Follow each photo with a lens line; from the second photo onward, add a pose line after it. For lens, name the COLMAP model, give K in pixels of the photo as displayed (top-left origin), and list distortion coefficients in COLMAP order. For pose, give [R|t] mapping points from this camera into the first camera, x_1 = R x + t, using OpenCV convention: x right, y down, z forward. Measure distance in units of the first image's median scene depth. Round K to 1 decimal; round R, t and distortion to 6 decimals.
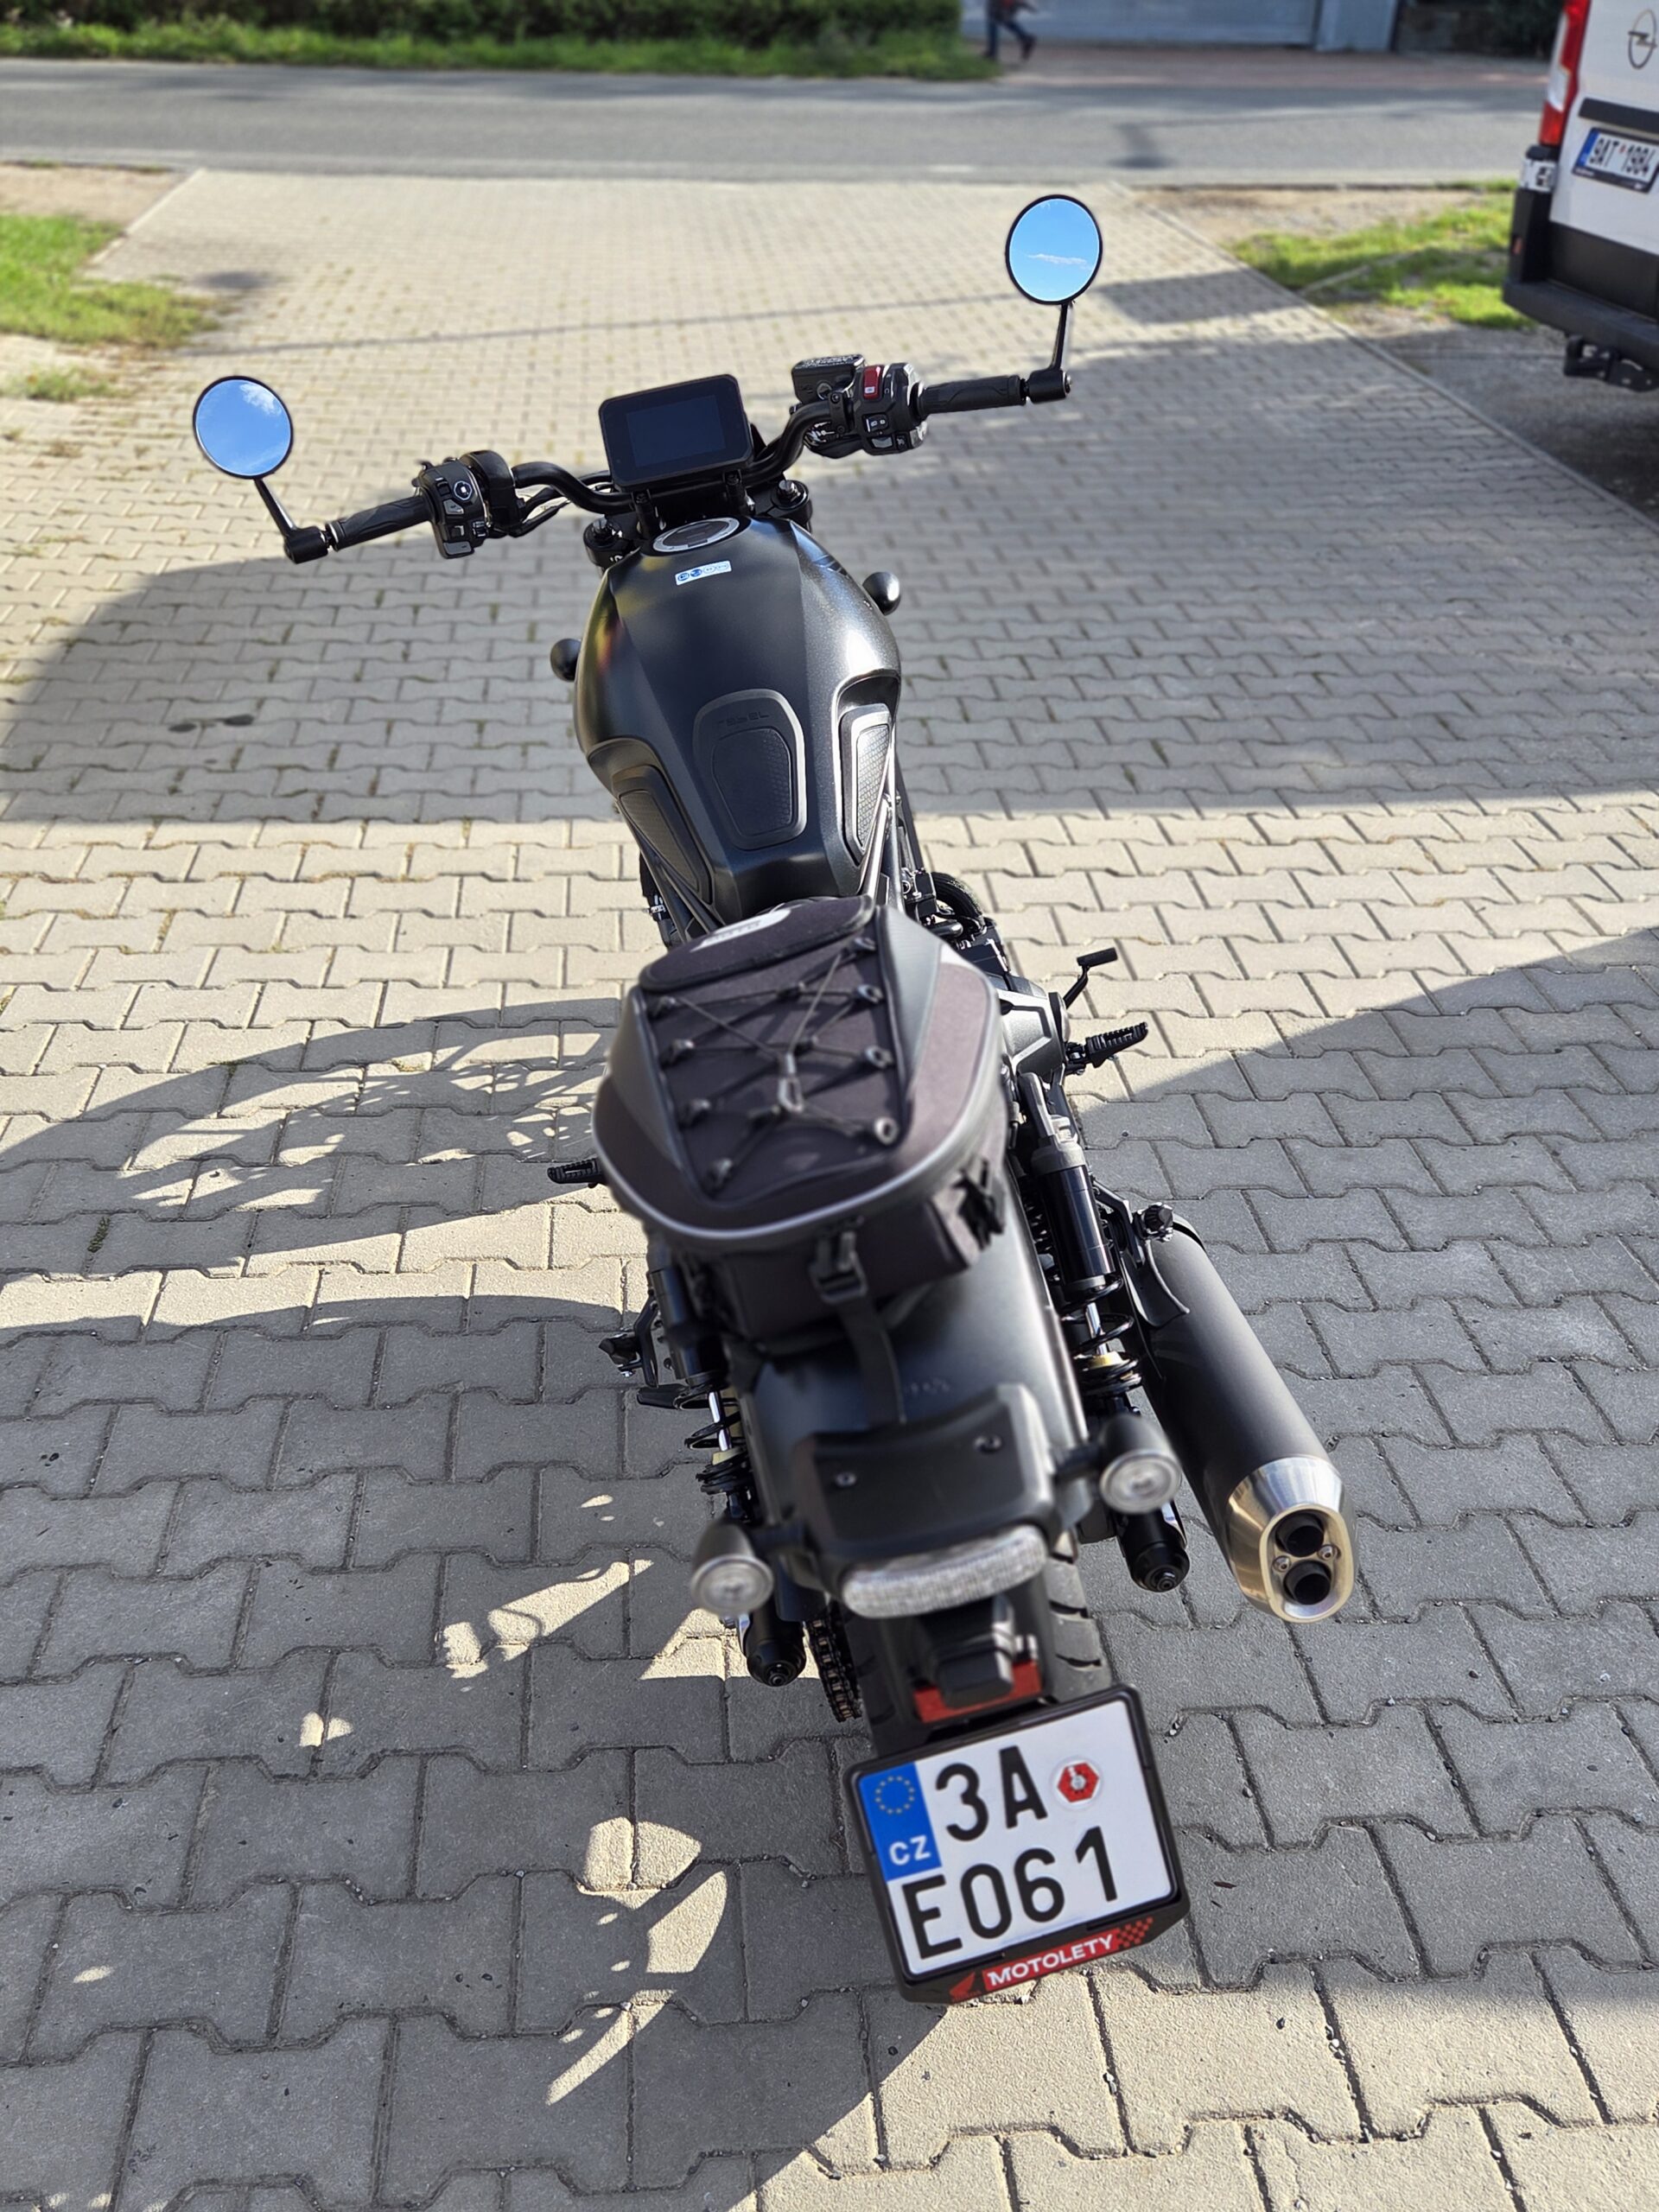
lens RADIAL K [[1949.9, 0, 829.5], [0, 1949.9, 1106.0], [0, 0, 1]] dist [0.027090, 0.002031]
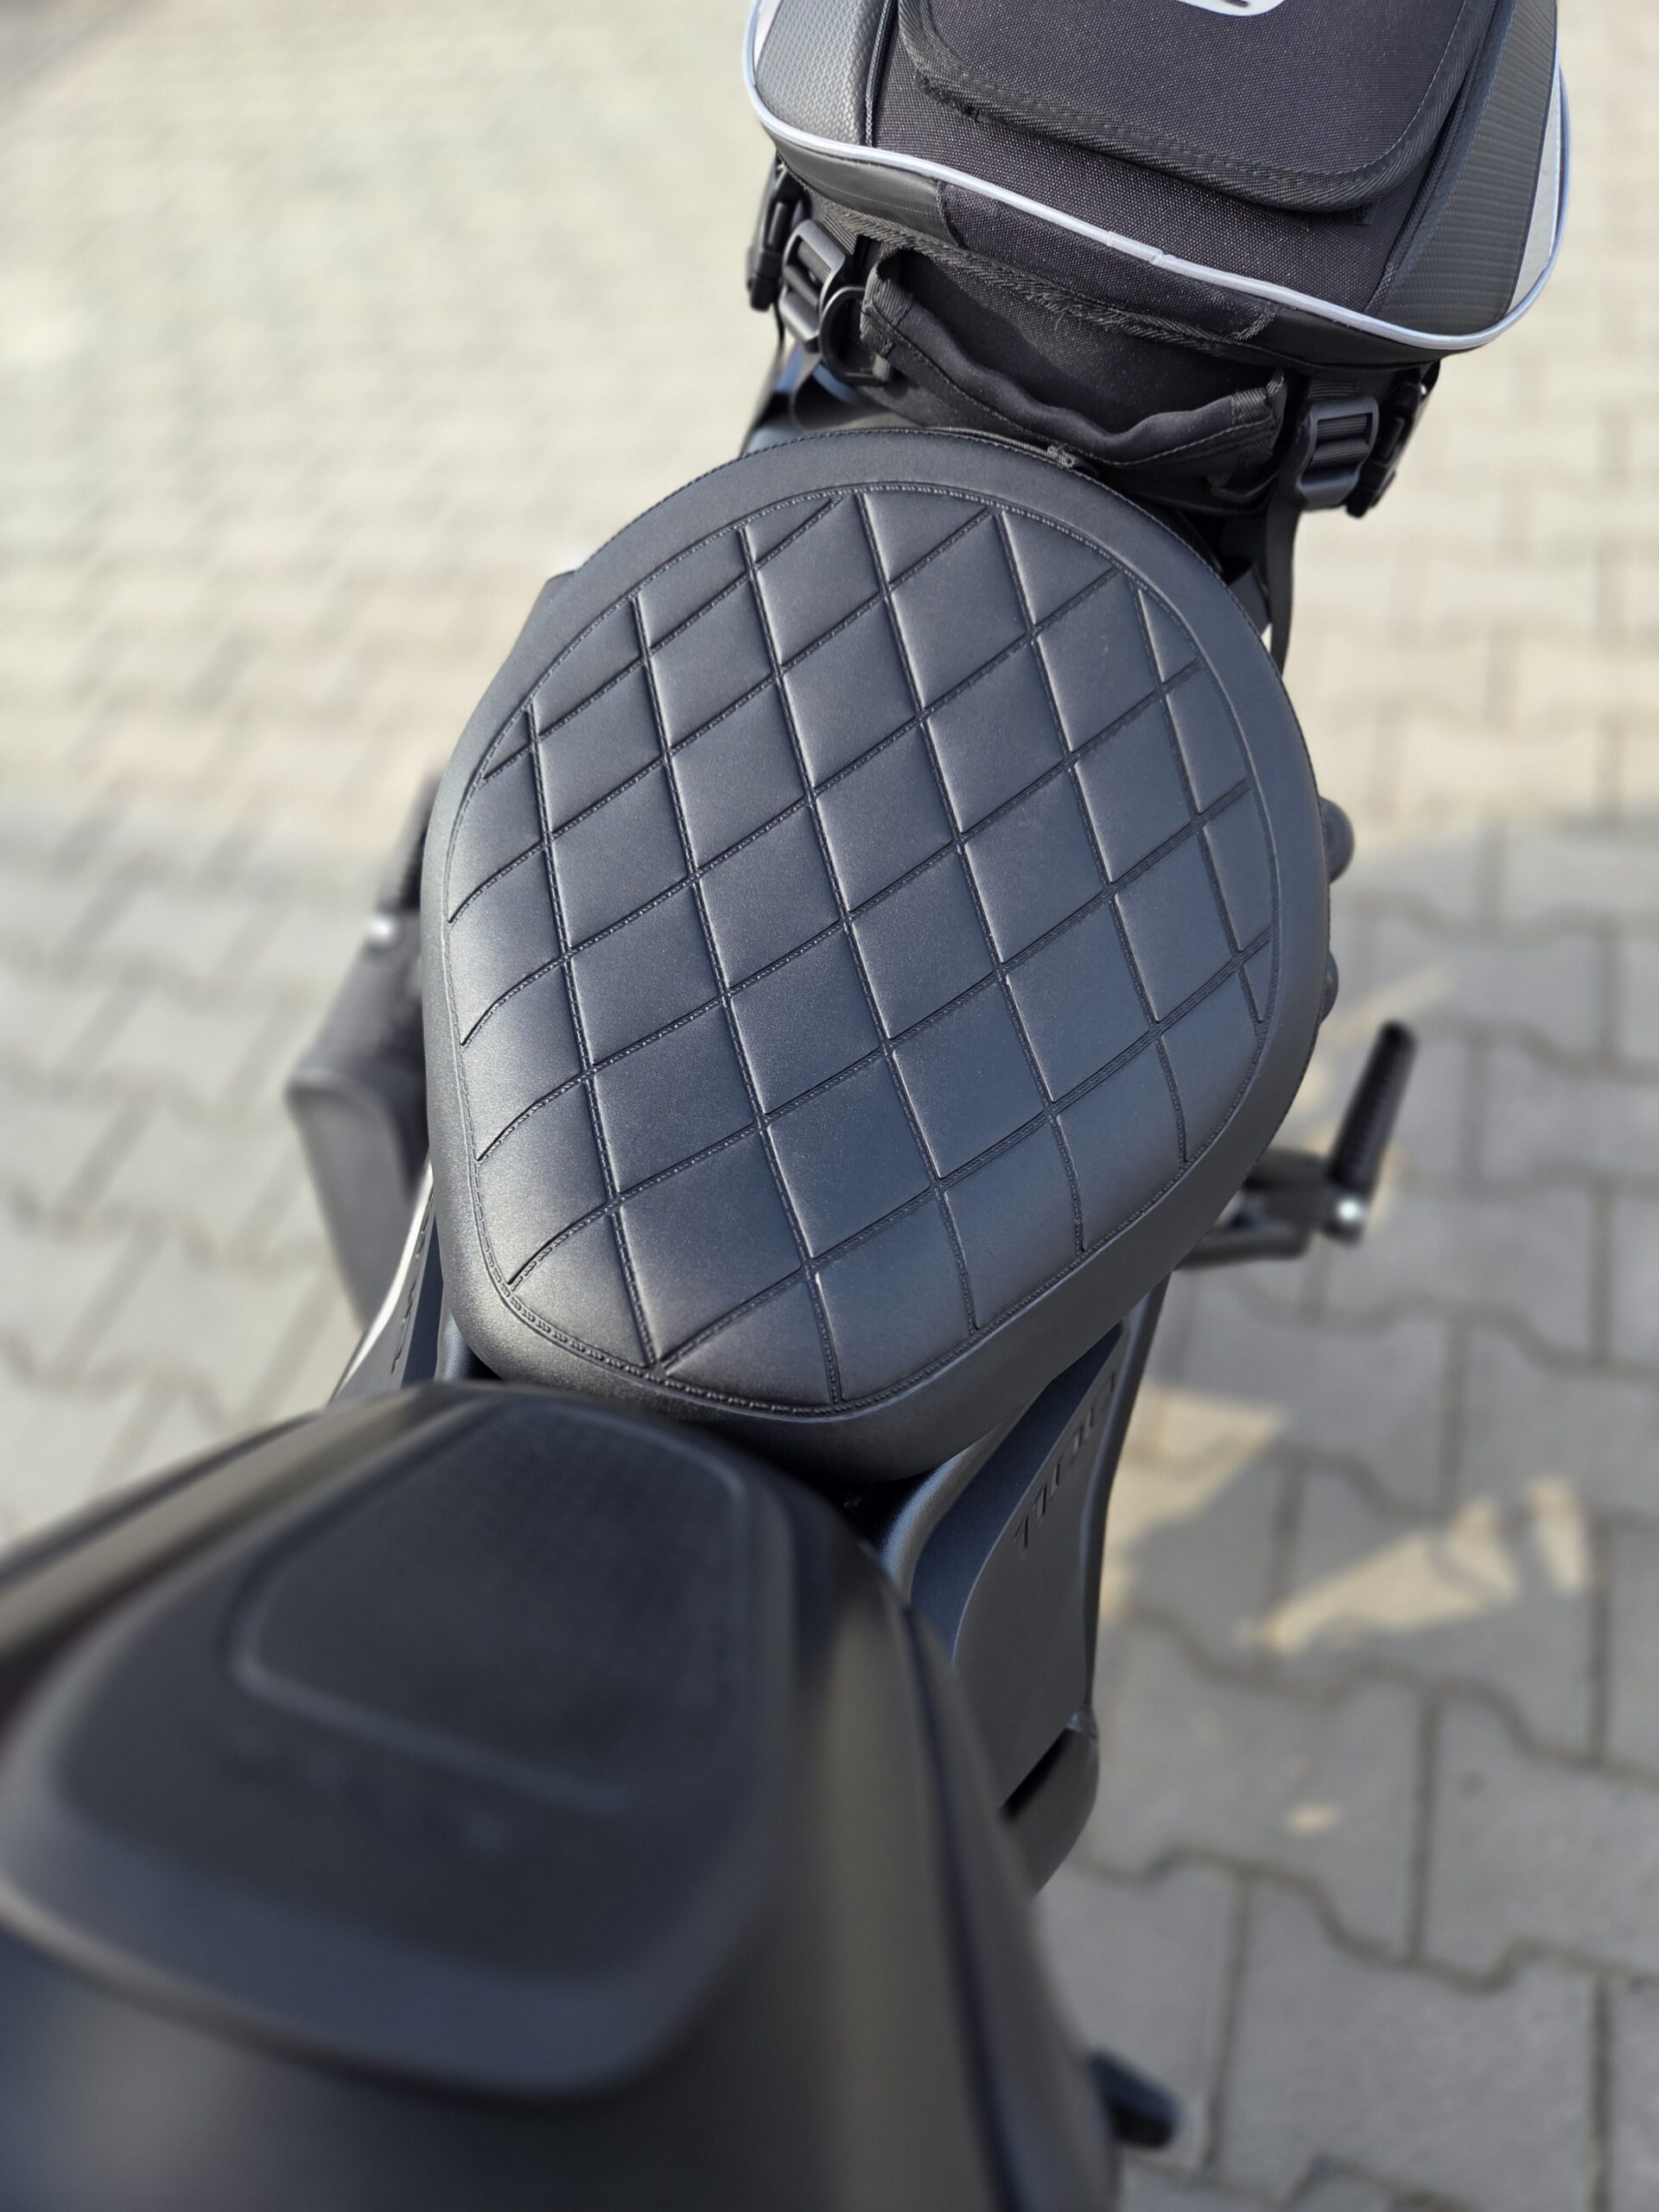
lens RADIAL K [[1494.0, 0, 839.6], [0, 1494.0, 1113.0], [0, 0, 1]] dist [0.045901, -0.048720]
pose [[-0.917733, -0.240074, 0.316434, -0.079251], [0.298878, 0.107318, 0.948238, -0.240404], [-0.261606, 0.964804, -0.026736, 0.789046]]
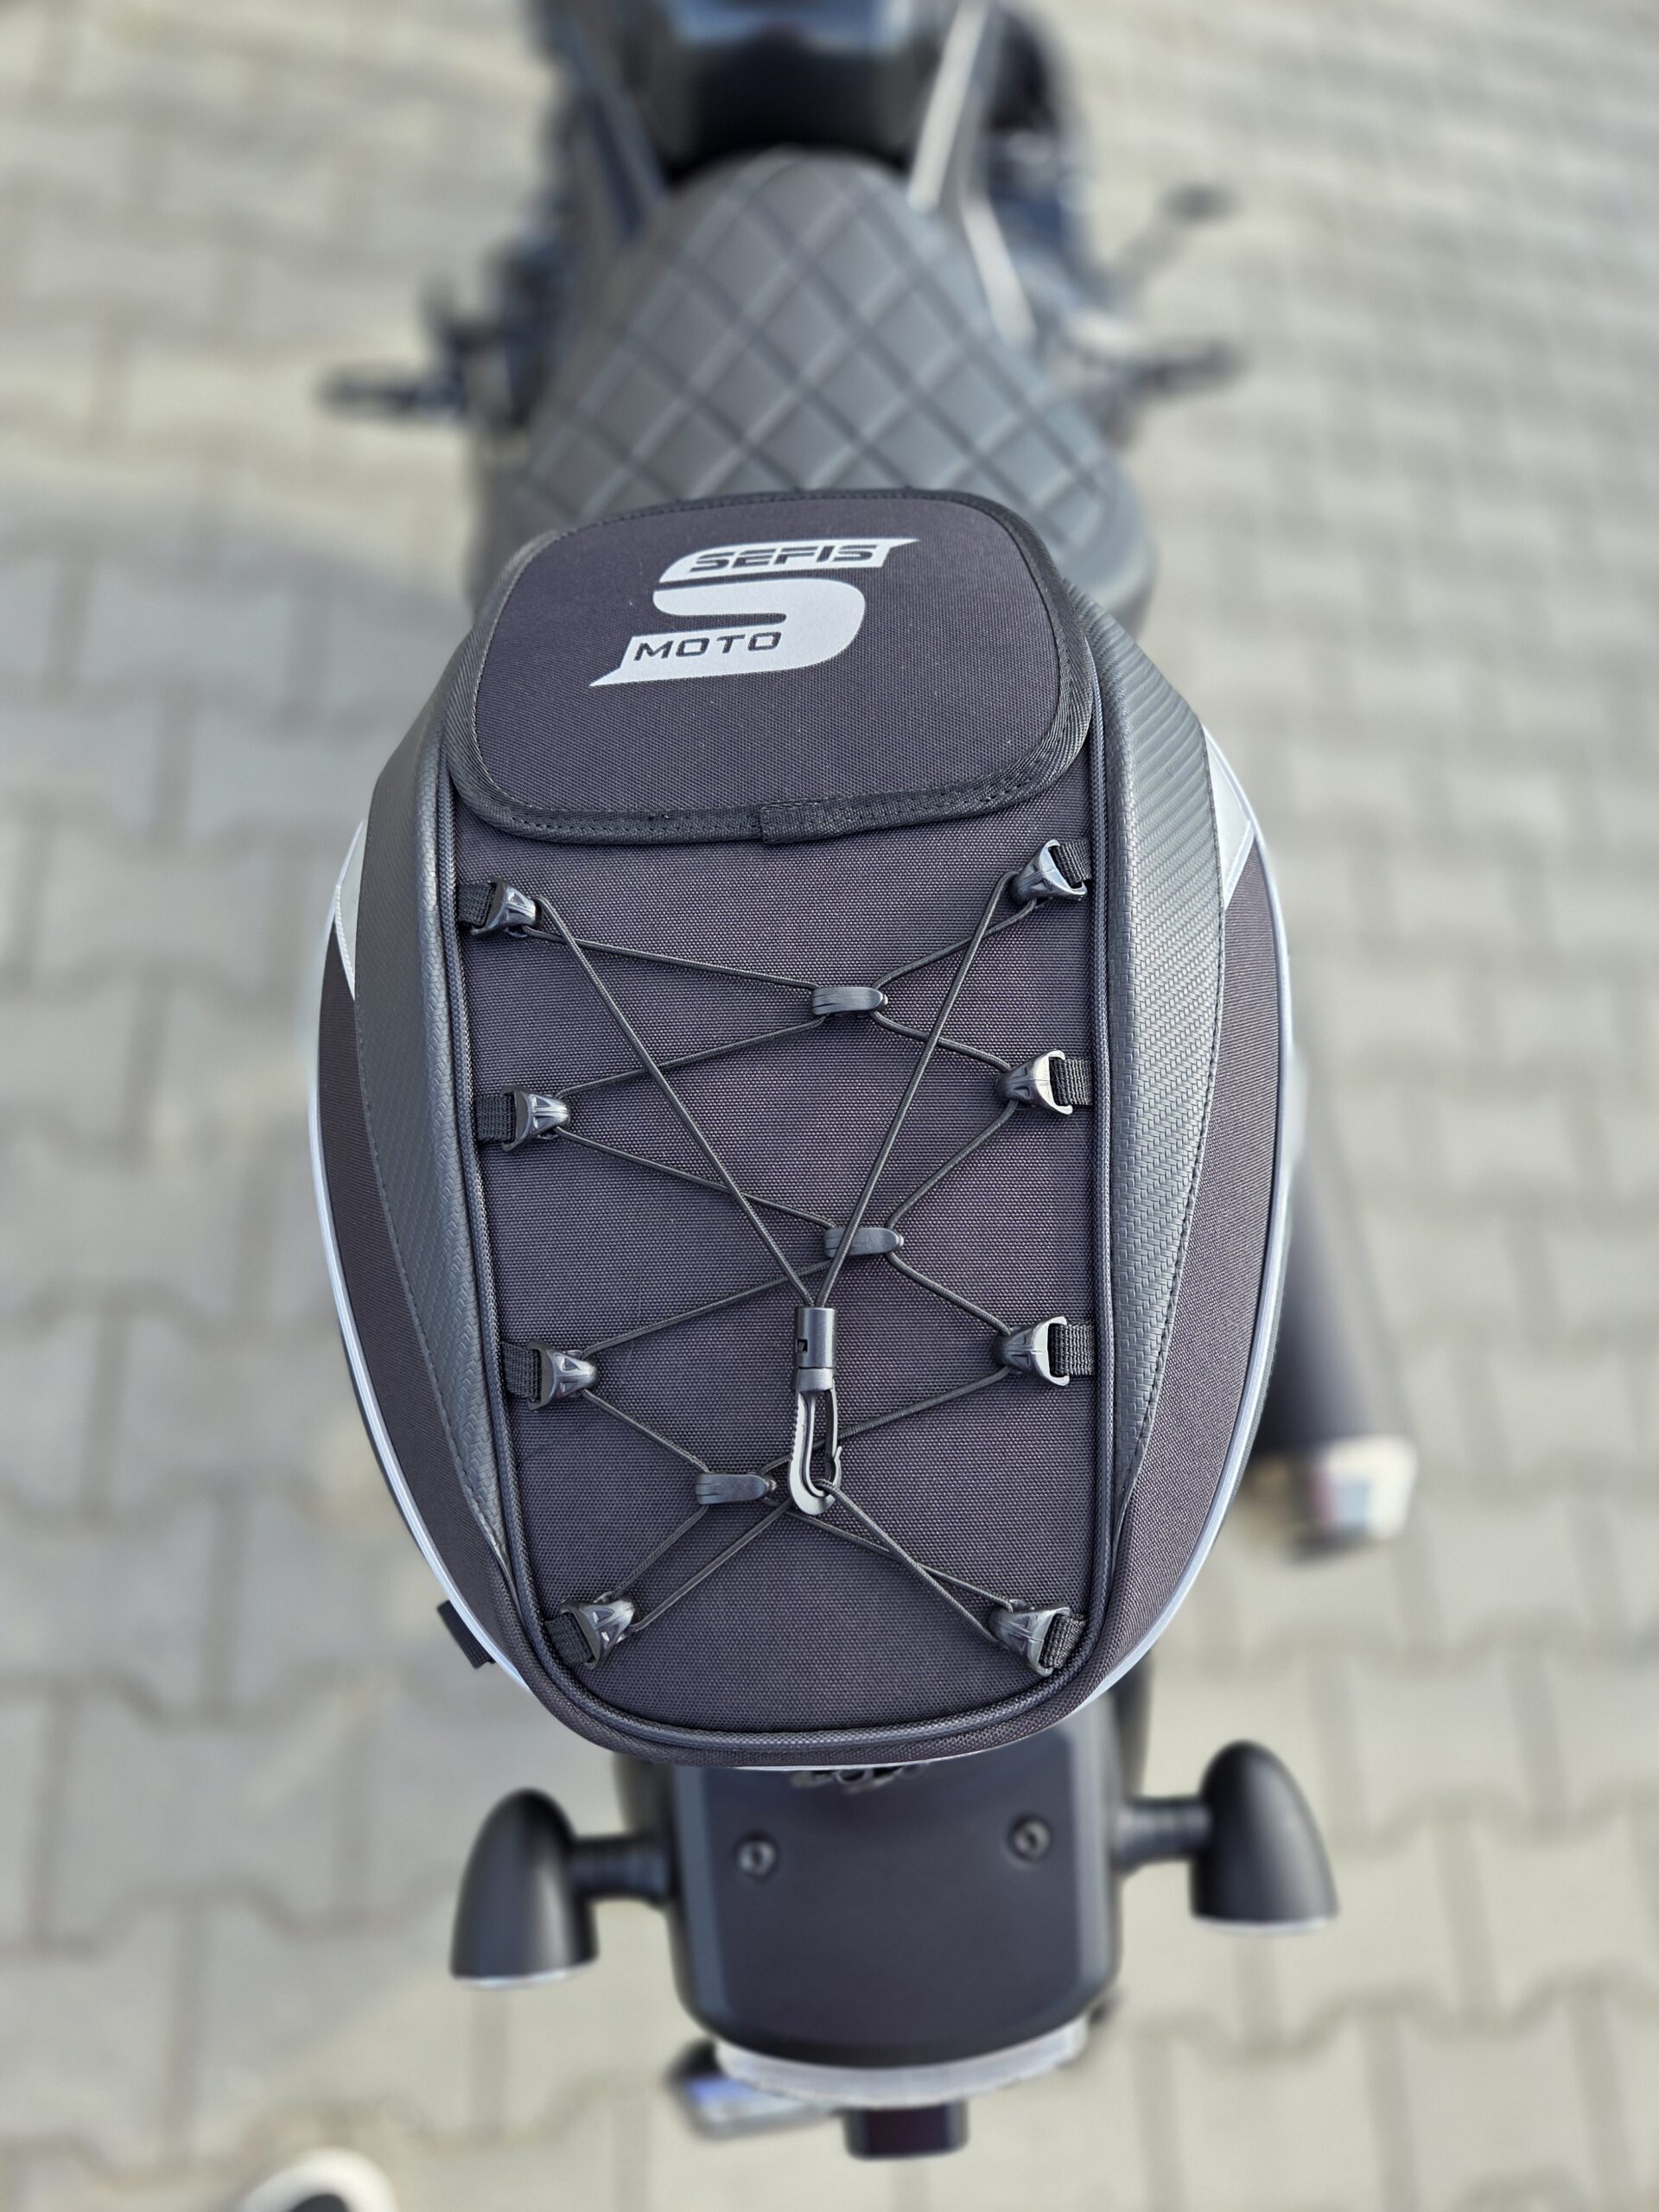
lens RADIAL K [[1494.0, 0, 839.6], [0, 1494.0, 1113.0], [0, 0, 1]] dist [0.045901, -0.048720]
pose [[0.971244, 0.130628, 0.199050, -0.043560], [-0.226030, 0.768566, 0.598512, -0.122551], [-0.074801, -0.626293, 0.775991, 0.438618]]
